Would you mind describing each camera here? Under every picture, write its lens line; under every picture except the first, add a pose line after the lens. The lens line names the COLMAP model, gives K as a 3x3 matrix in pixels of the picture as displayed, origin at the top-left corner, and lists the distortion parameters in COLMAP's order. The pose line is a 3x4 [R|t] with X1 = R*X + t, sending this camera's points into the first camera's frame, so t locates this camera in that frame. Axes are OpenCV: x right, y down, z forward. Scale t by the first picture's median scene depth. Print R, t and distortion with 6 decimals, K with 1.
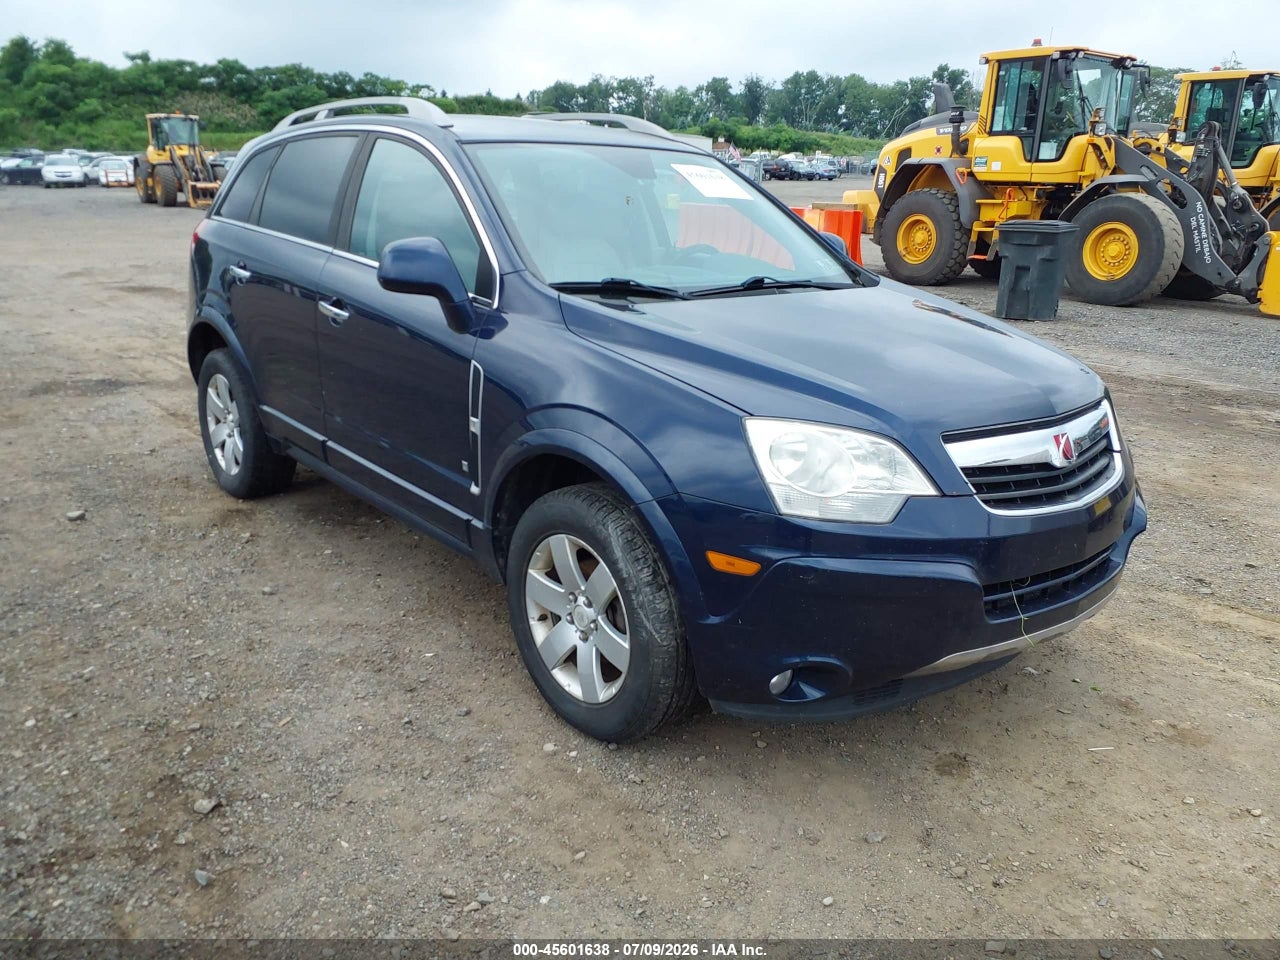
lens RADIAL K [[1038.1, 0, 640.0], [0, 1038.1, 480.0], [0, 0, 1]] dist [0.033449, 0.000729]
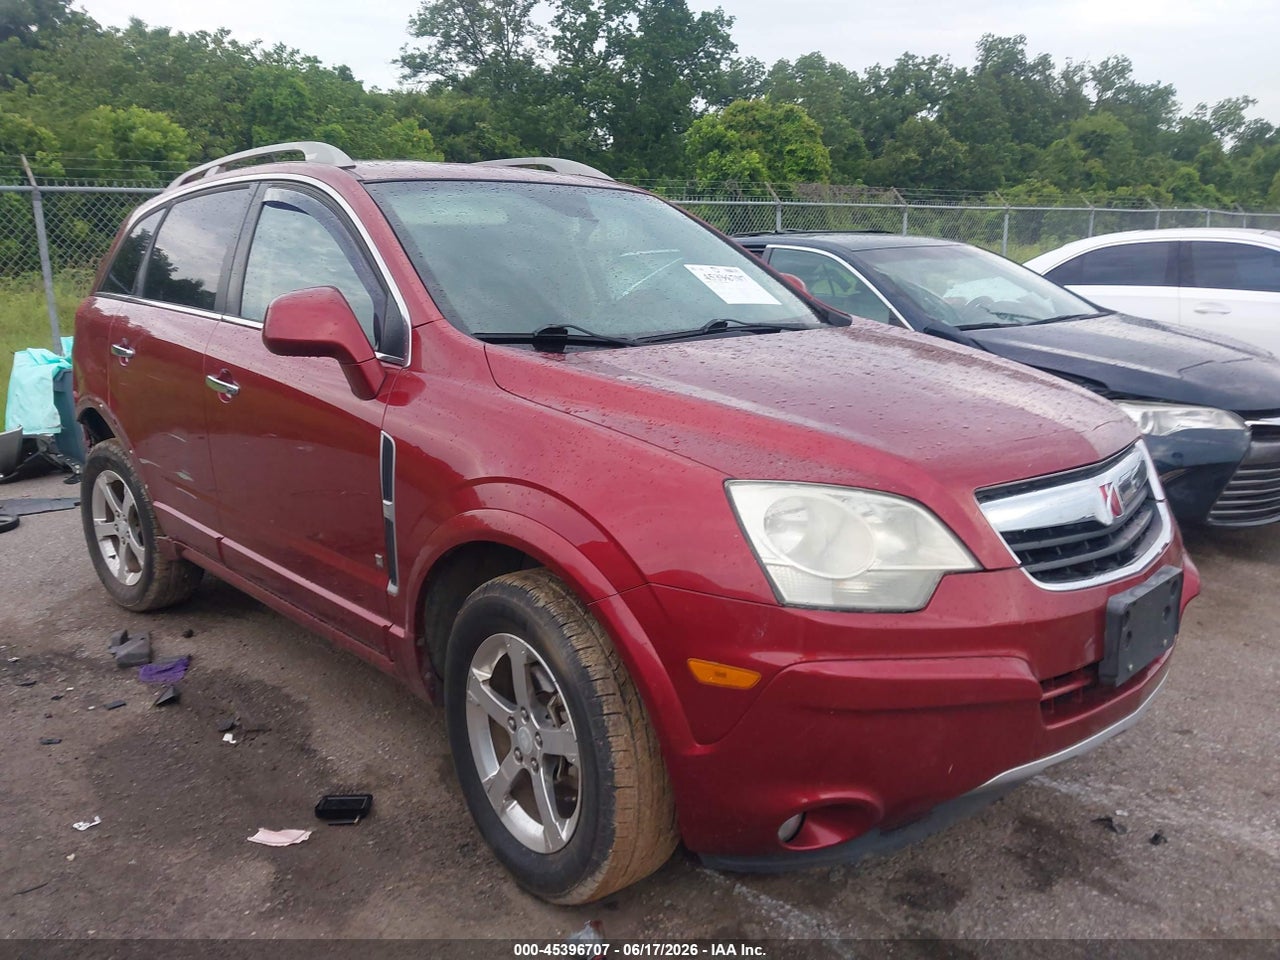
lens RADIAL K [[1038.1, 0, 640.0], [0, 1038.1, 480.0], [0, 0, 1]] dist [0.033449, 0.000729]
pose [[0.997249, -0.050206, 0.054530, -0.005204], [0.053963, 0.996104, -0.069754, -0.008600], [-0.050815, 0.072505, 0.996073, 0.175333]]
